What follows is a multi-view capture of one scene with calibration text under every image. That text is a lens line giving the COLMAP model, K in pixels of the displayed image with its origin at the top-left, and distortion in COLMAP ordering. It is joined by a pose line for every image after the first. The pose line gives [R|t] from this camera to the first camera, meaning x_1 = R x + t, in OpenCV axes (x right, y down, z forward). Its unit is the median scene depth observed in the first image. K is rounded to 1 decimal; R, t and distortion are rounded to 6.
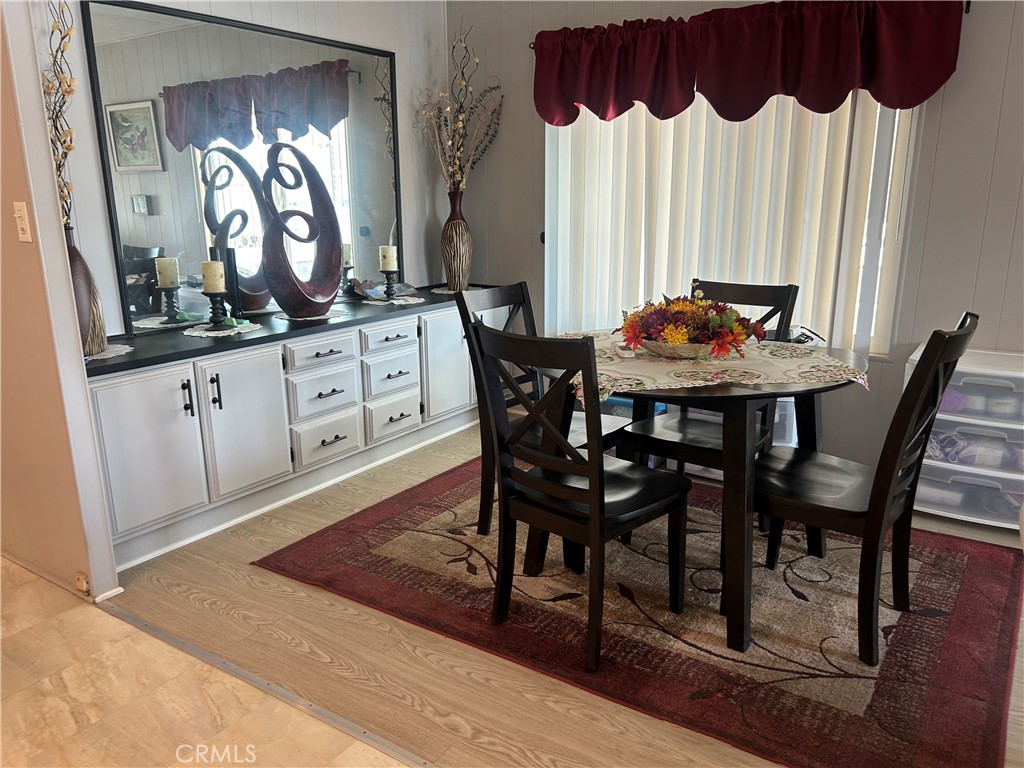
lens RADIAL K [[768.5, 0, 514.6], [0, 768.5, 385.3], [0, 0, 1]] dist [0.043385, -0.047719]
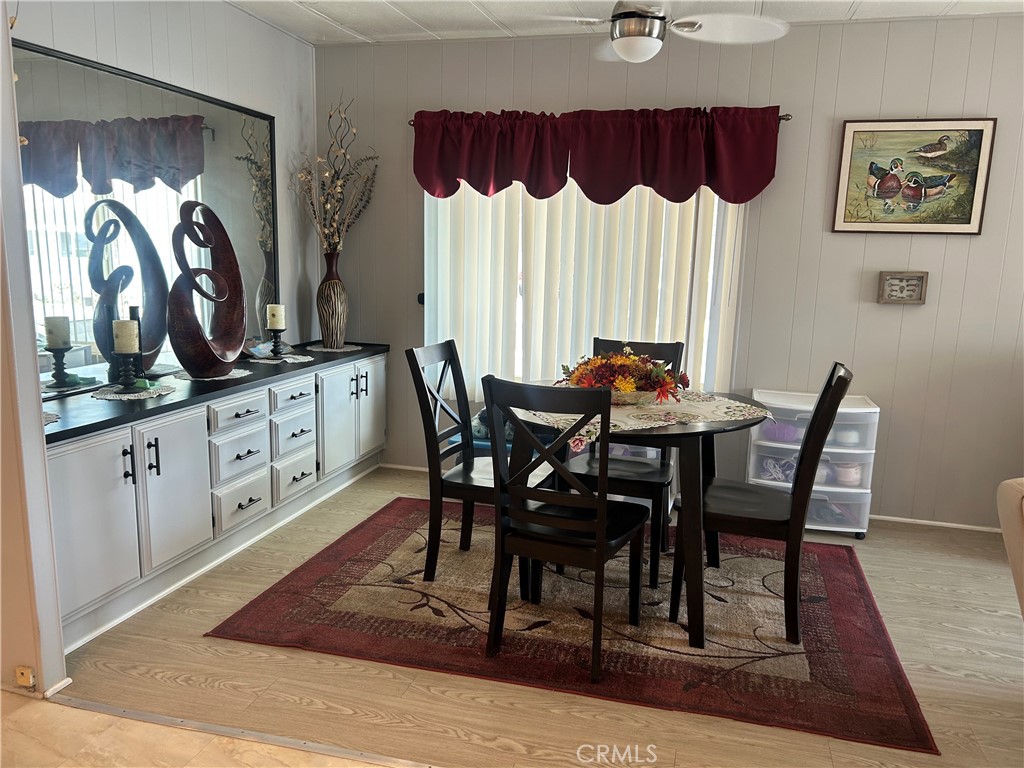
lens RADIAL K [[768.5, 0, 514.6], [0, 768.5, 385.3], [0, 0, 1]] dist [0.043385, -0.047719]
pose [[0.943730, -0.023476, 0.329881, -0.247915], [0.047808, 0.996684, -0.065841, 0.003972], [-0.327242, 0.077907, 0.941724, -0.039675]]
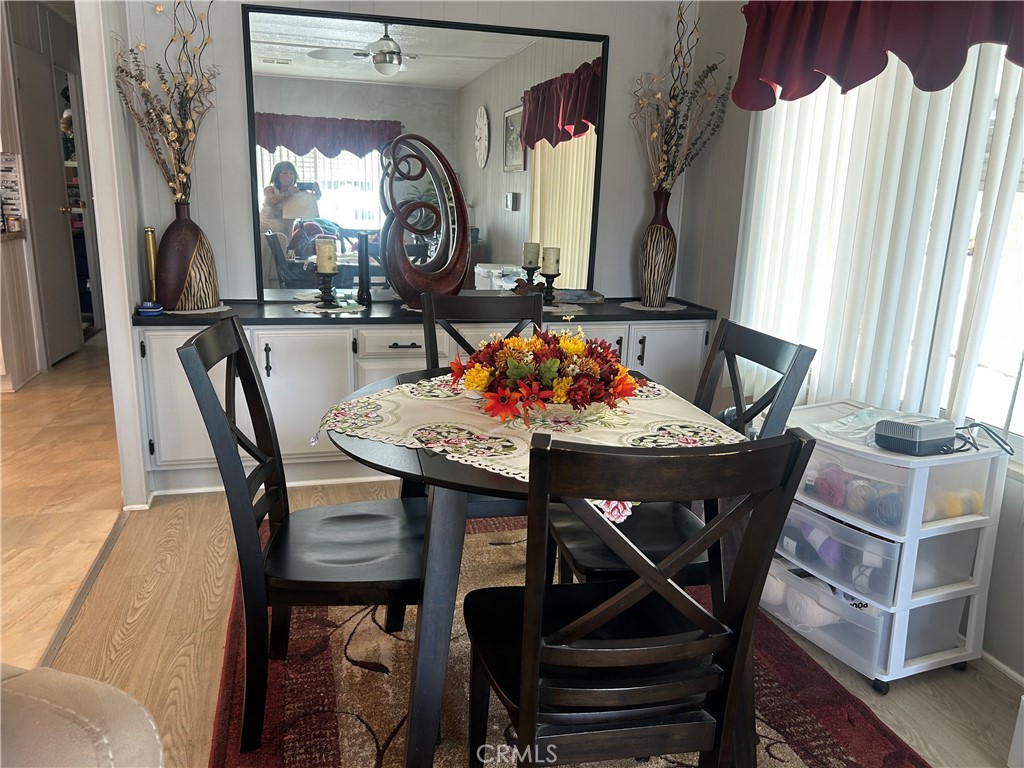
lens RADIAL K [[768.5, 0, 514.6], [0, 768.5, 385.3], [0, 0, 1]] dist [0.043385, -0.047719]
pose [[0.765220, 0.184987, -0.616618, 0.493144], [-0.191733, 0.979847, 0.056017, -0.075415], [0.614554, 0.075361, 0.785267, 0.317873]]
